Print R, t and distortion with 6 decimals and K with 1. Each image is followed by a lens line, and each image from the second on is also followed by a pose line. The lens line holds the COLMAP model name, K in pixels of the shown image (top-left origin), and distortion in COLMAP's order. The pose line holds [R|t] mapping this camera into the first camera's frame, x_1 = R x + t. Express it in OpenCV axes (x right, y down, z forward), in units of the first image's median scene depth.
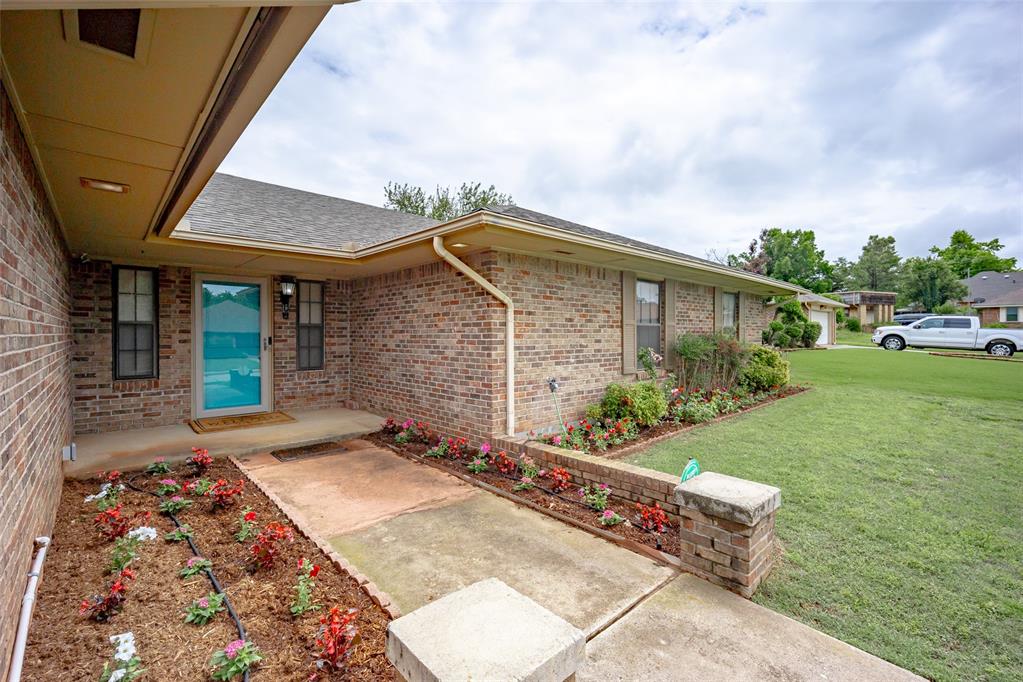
lens RADIAL K [[449.8, 0, 512.5], [0, 449.8, 331.5], [0, 0, 1]] dist [-0.001521, 0.000027]
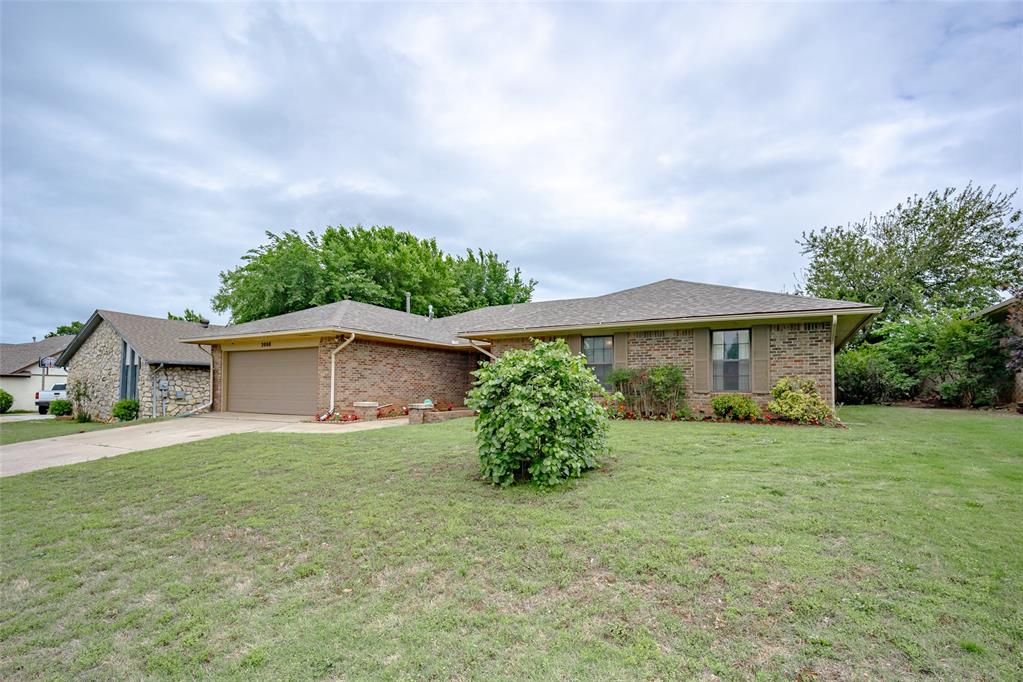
lens RADIAL K [[459.2, 0, 492.9], [0, 459.2, 377.7], [0, 0, 1]] dist [-0.002105, -0.000333]
pose [[0.290007, -0.022351, -0.956763, 2.010648], [-0.003753, 0.999693, -0.024492, 0.088992], [0.957017, 0.010694, 0.289834, 0.177027]]
